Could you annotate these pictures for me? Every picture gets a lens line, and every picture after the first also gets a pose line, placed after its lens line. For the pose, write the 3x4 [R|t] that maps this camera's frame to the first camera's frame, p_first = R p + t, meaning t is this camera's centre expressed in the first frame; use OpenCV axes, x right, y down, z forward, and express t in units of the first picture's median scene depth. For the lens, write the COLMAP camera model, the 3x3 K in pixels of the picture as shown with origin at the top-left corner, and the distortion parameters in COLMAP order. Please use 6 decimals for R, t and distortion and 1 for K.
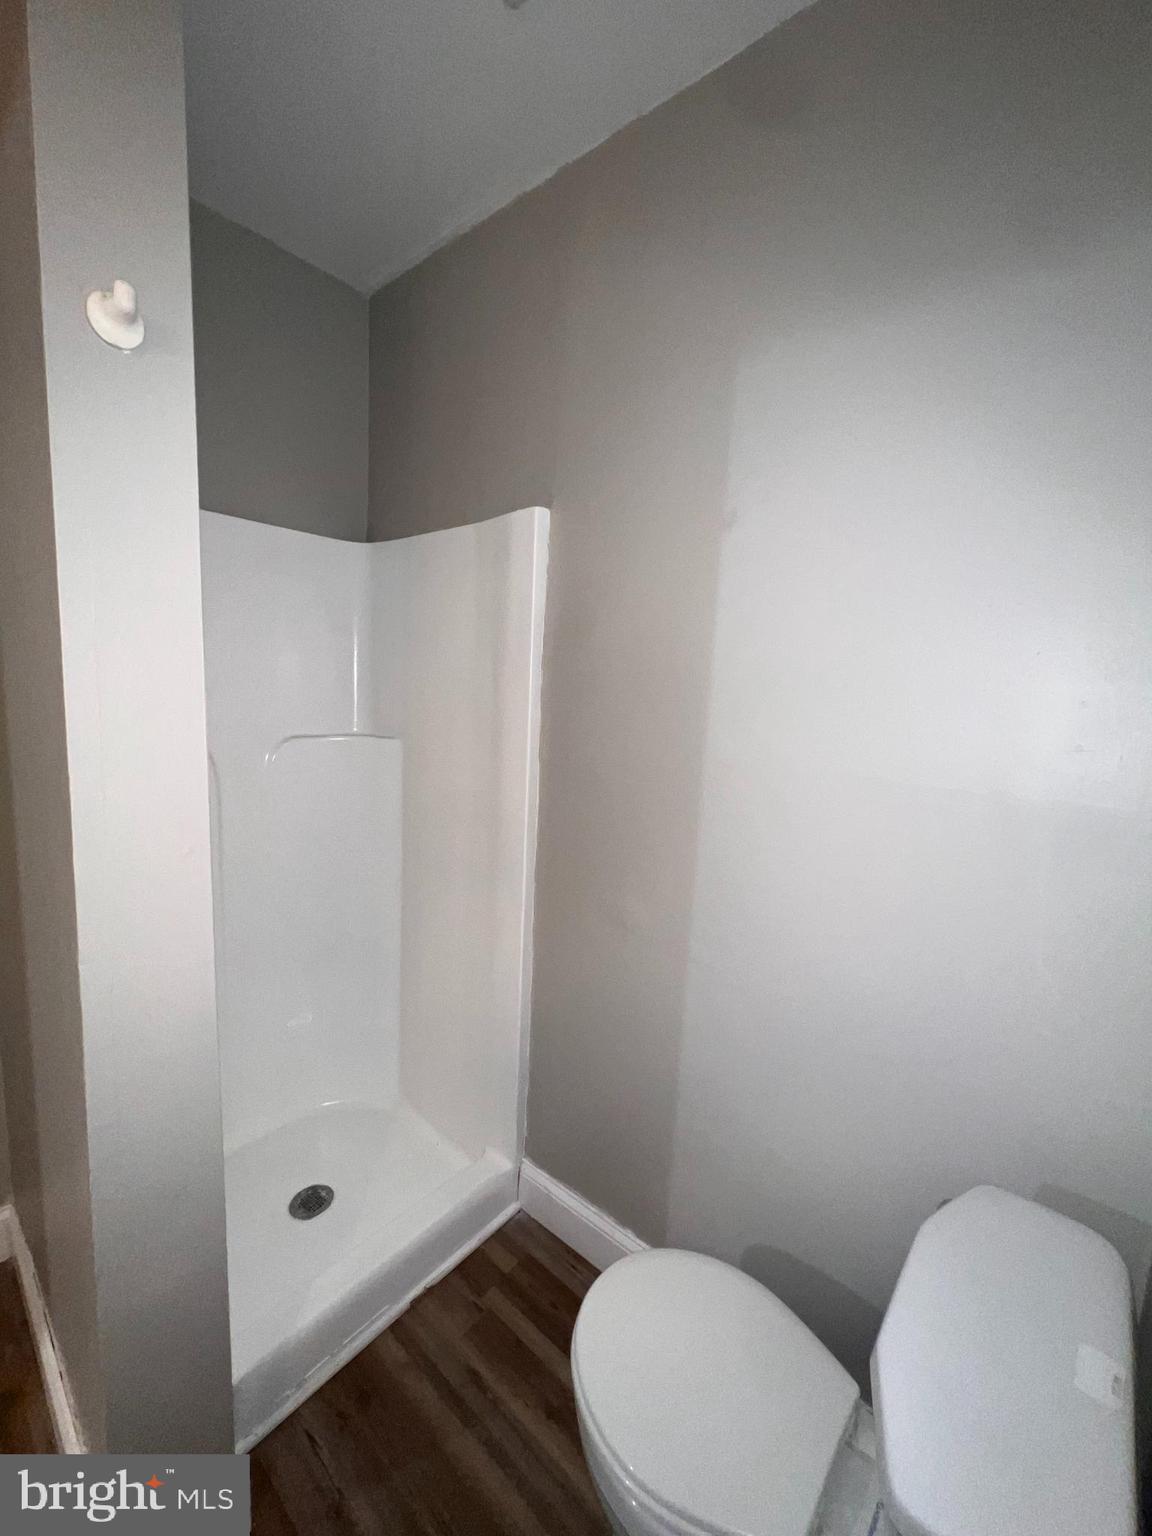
lens RADIAL K [[622.2, 0, 576.0], [0, 622.2, 768.0], [0, 0, 1]] dist [-0.001166, 0.006249]
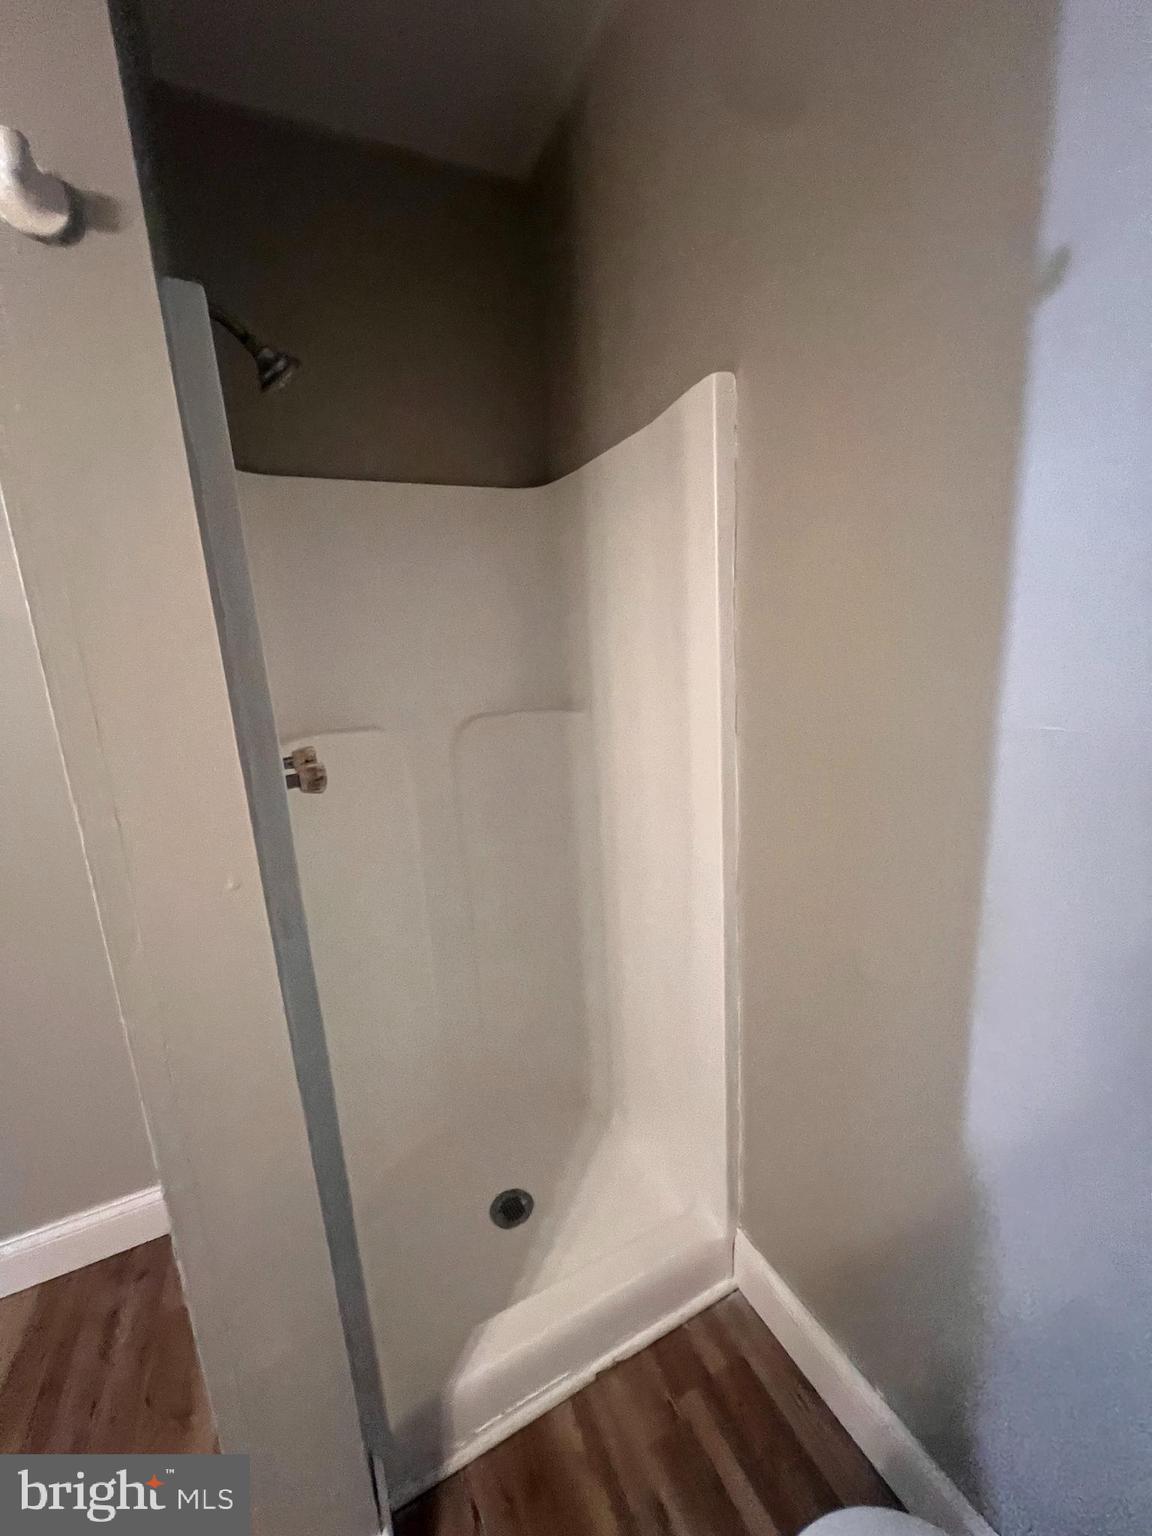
lens RADIAL K [[622.2, 0, 576.0], [0, 622.2, 768.0], [0, 0, 1]] dist [-0.001166, 0.006249]
pose [[0.908357, -0.016514, -0.417869, 0.079593], [0.048448, 0.996648, 0.065927, -0.032736], [0.415379, -0.080130, 0.906112, 0.260925]]
